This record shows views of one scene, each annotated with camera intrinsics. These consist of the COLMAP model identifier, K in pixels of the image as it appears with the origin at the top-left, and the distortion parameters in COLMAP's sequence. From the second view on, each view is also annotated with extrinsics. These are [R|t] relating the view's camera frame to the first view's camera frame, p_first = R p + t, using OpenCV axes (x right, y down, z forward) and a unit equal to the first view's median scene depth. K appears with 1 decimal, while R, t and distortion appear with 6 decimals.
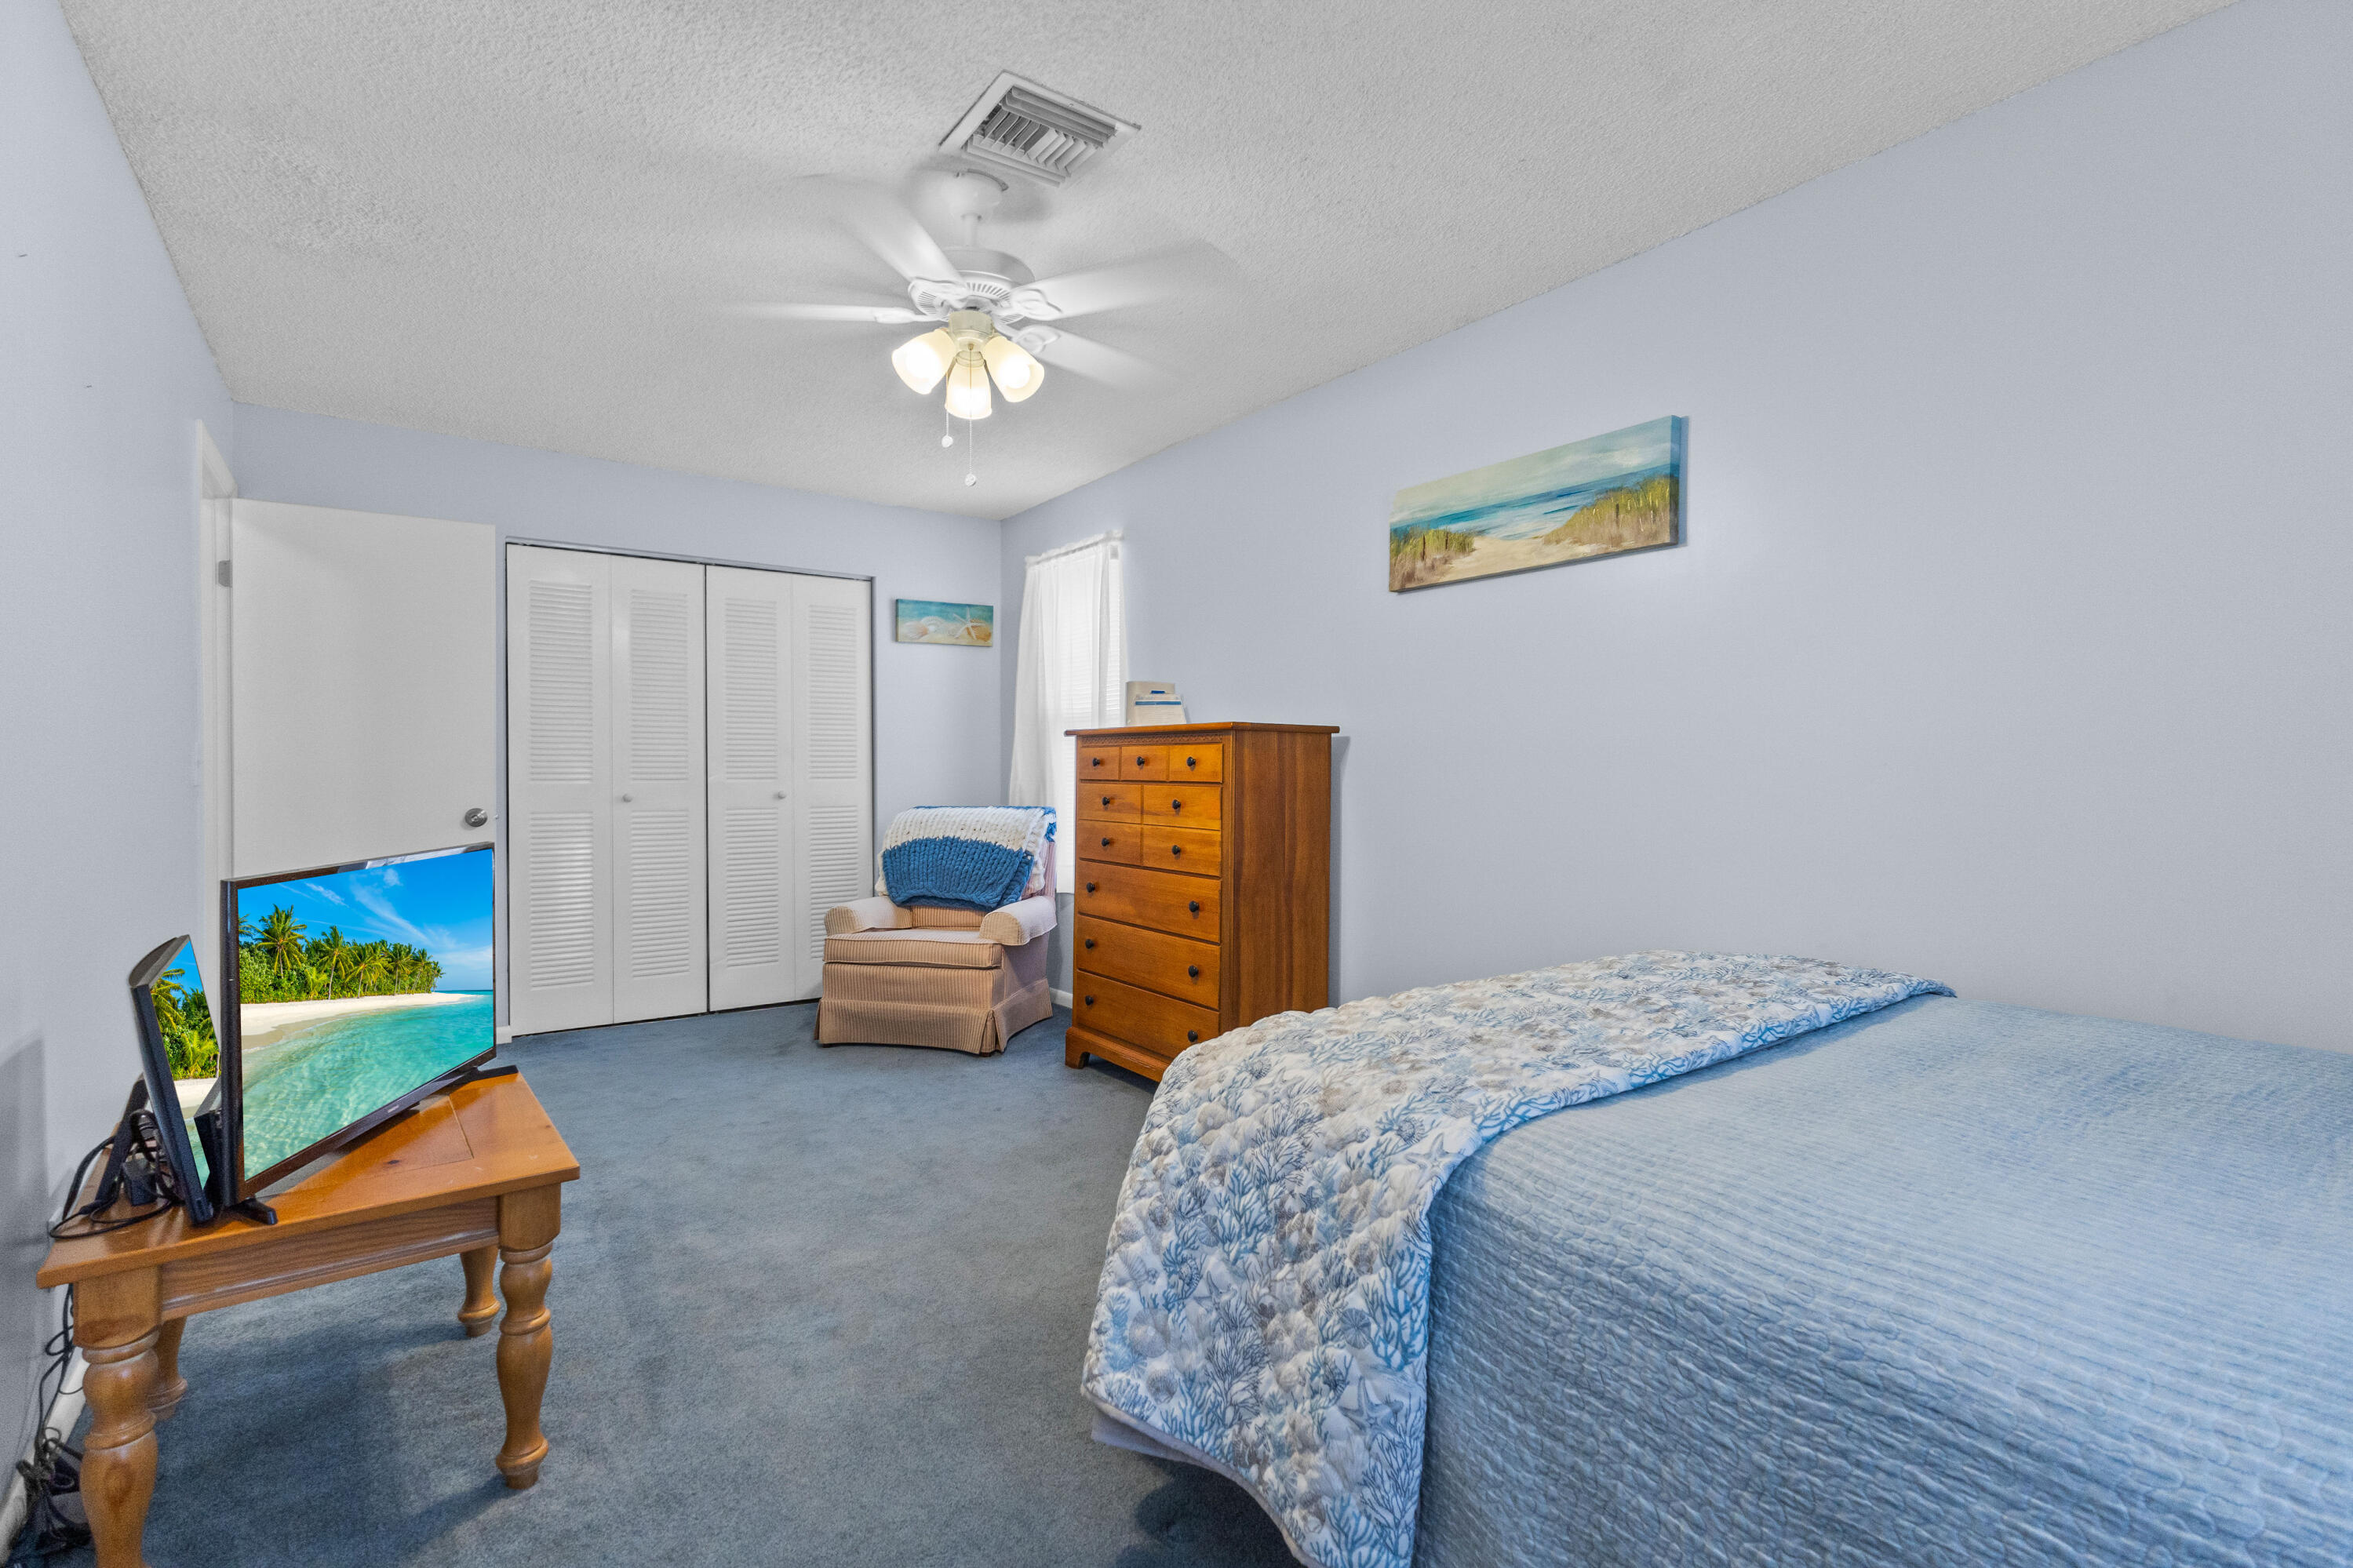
lens RADIAL K [[1089.5, 0, 1178.8], [0, 1089.5, 781.2], [0, 0, 1]] dist [0.007719, 0.000365]
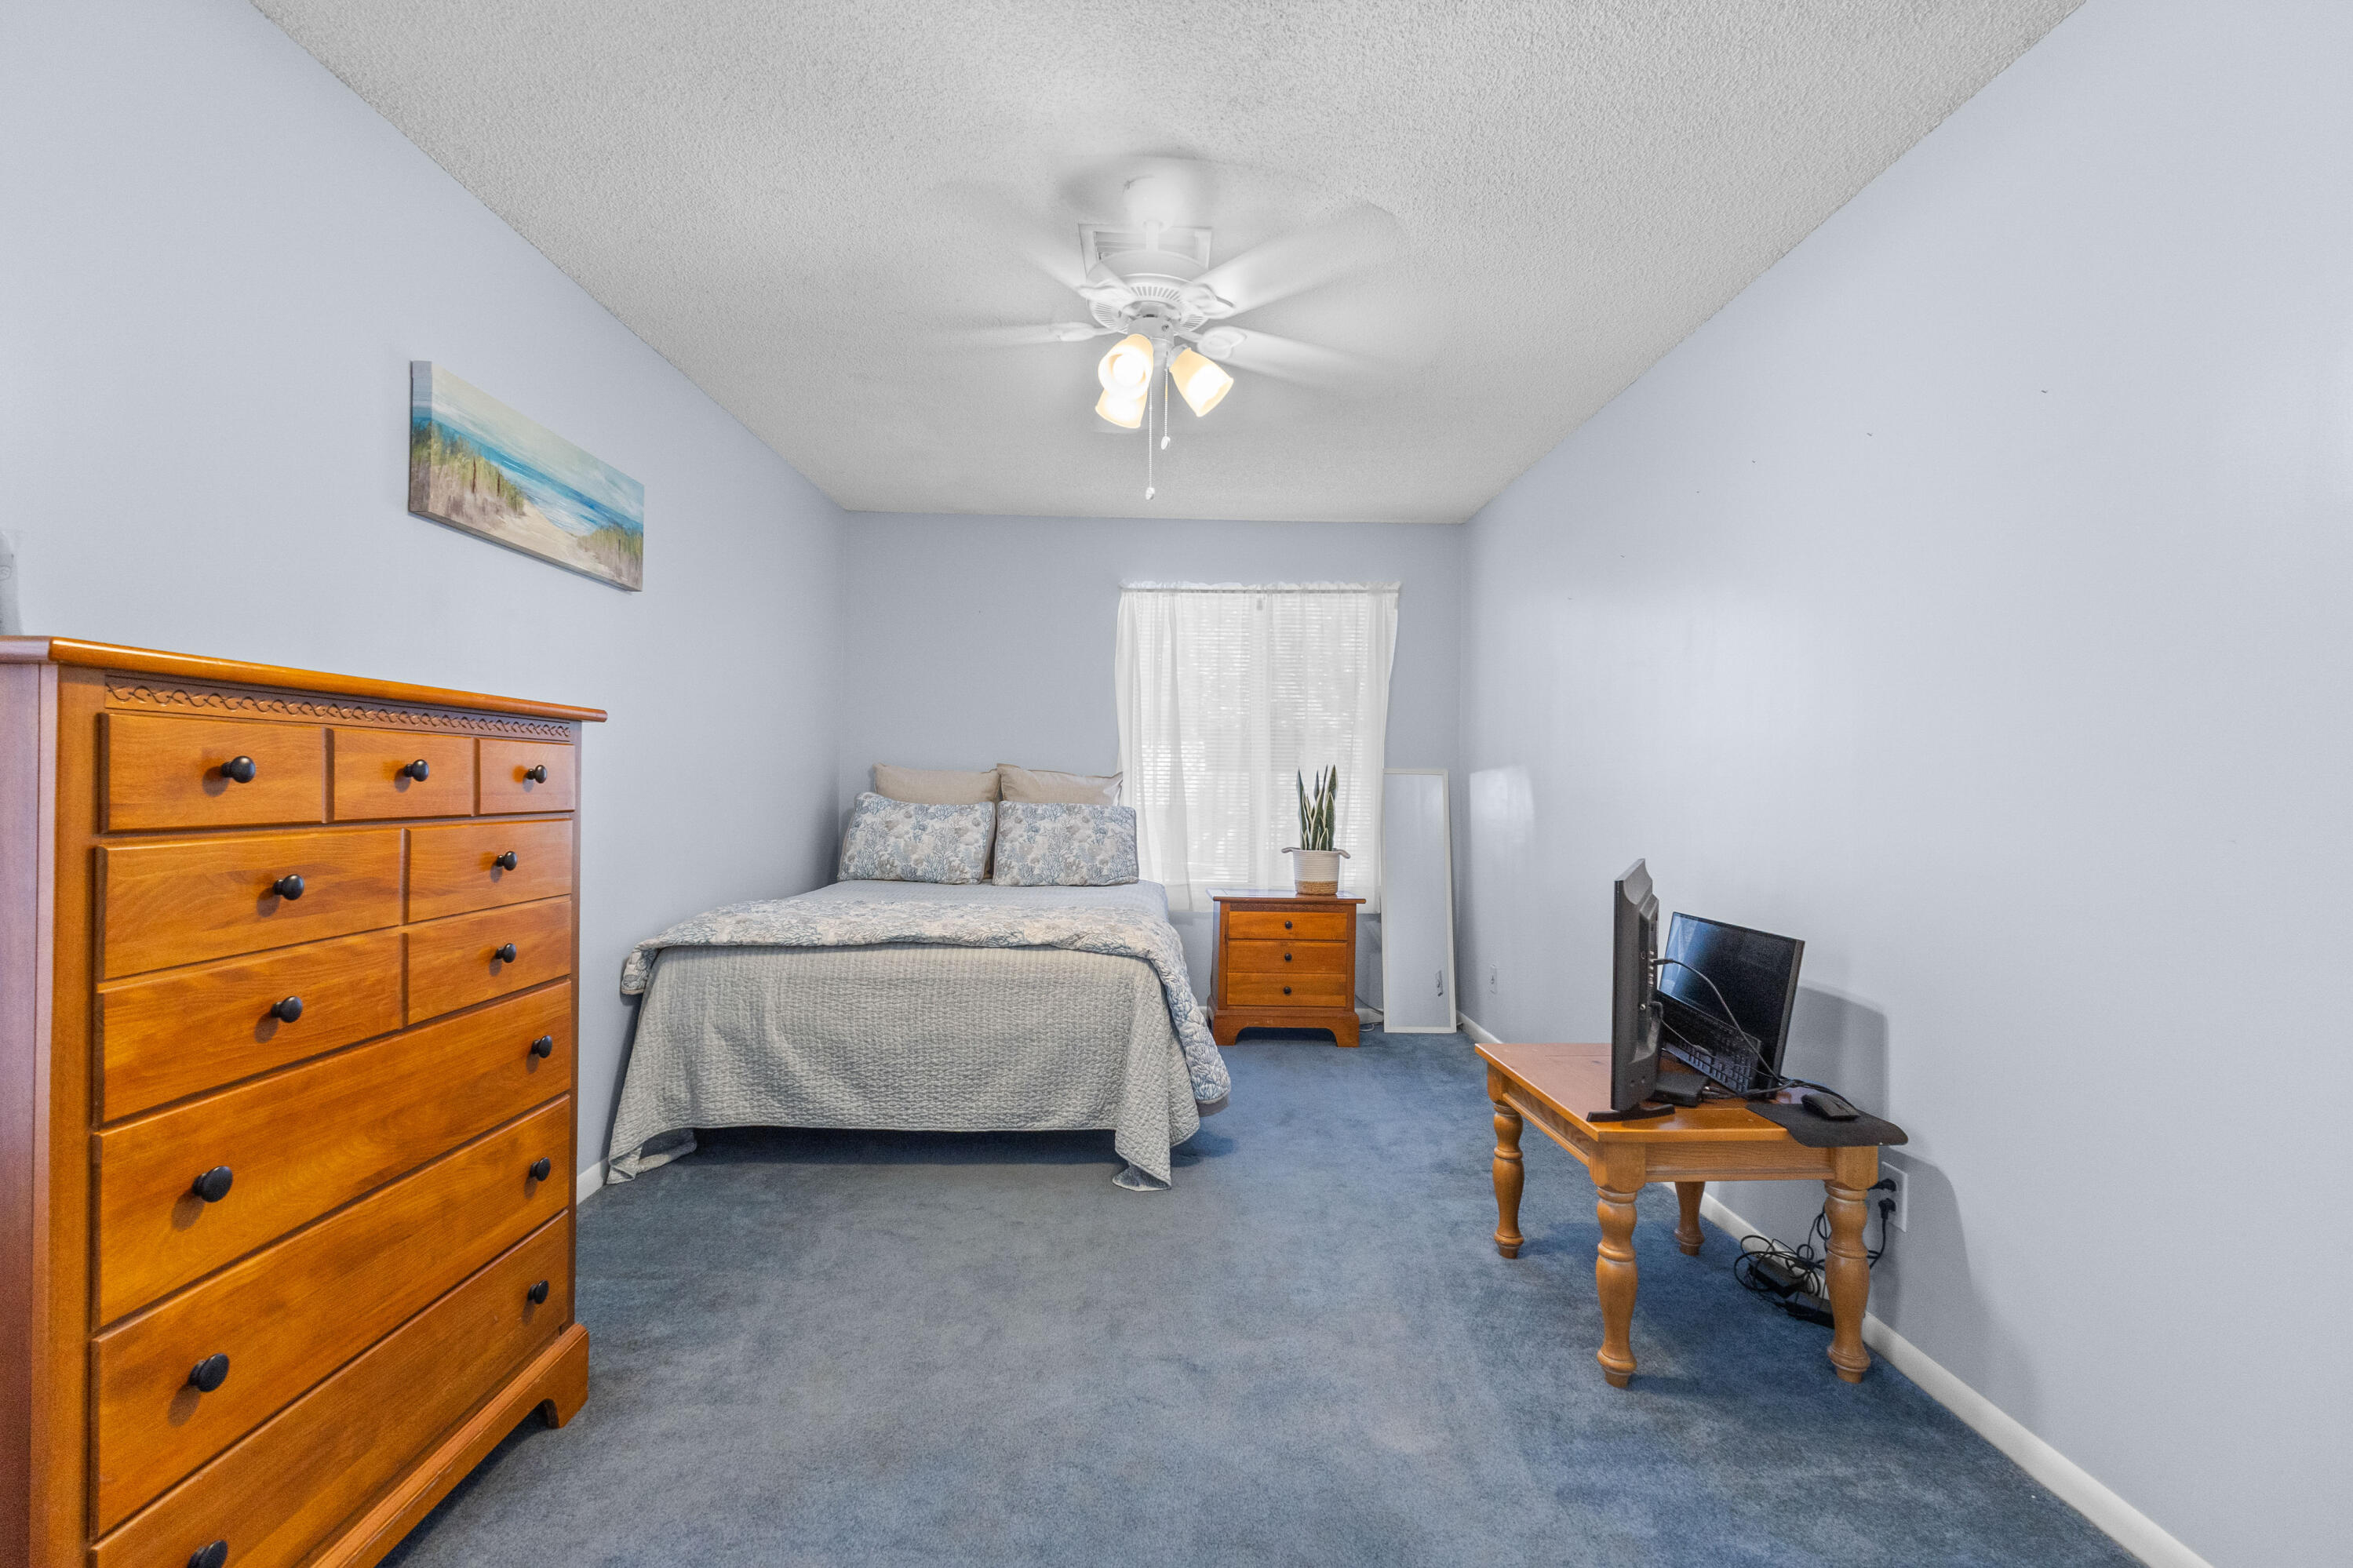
lens RADIAL K [[1089.5, 0, 1182.3], [0, 1089.5, 786.6], [0, 0, 1]] dist [0.007719, 0.000365]
pose [[-0.823105, -0.011767, 0.567768, -0.570693], [-0.003620, 0.999874, 0.015476, -0.021795], [-0.567878, 0.010683, -0.823043, 1.326283]]
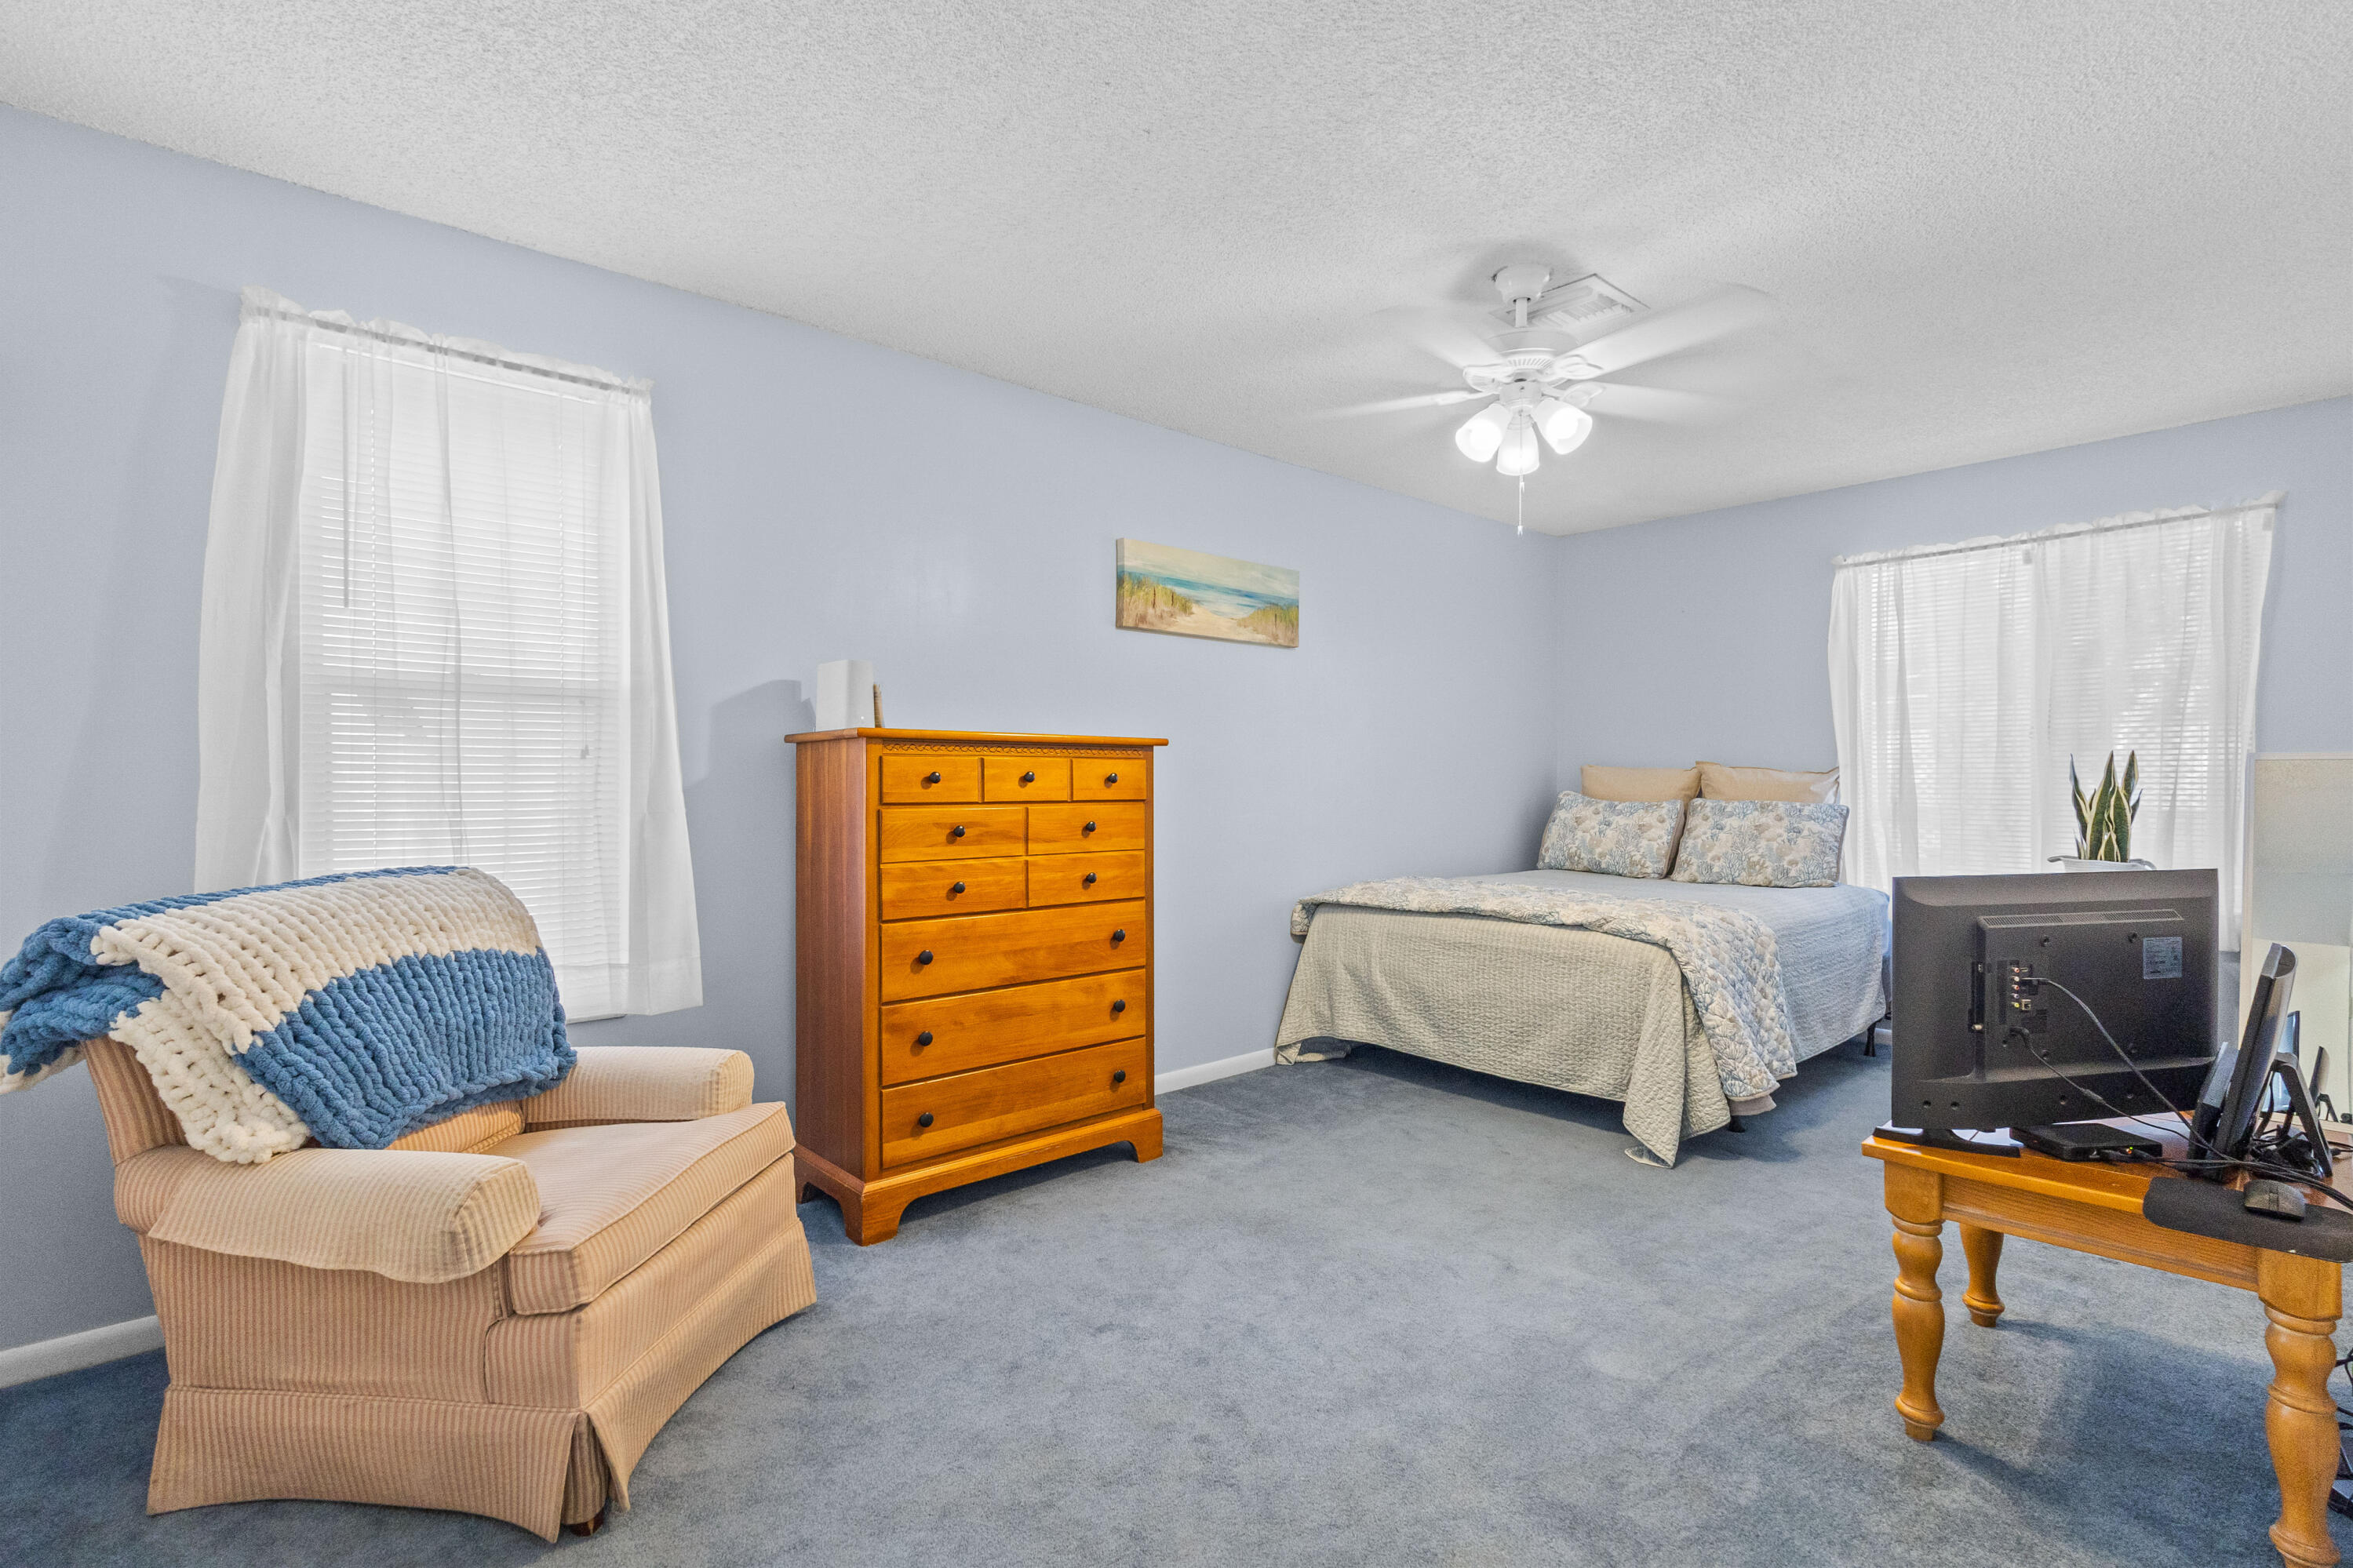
lens RADIAL K [[1089.5, 0, 1158.0], [0, 1089.5, 788.1], [0, 0, 1]] dist [0.007719, 0.000365]
pose [[-0.097003, -0.006001, 0.995266, -0.951615], [0.017129, 0.999824, 0.007698, -0.016494], [-0.995137, 0.017795, -0.096884, 1.110475]]
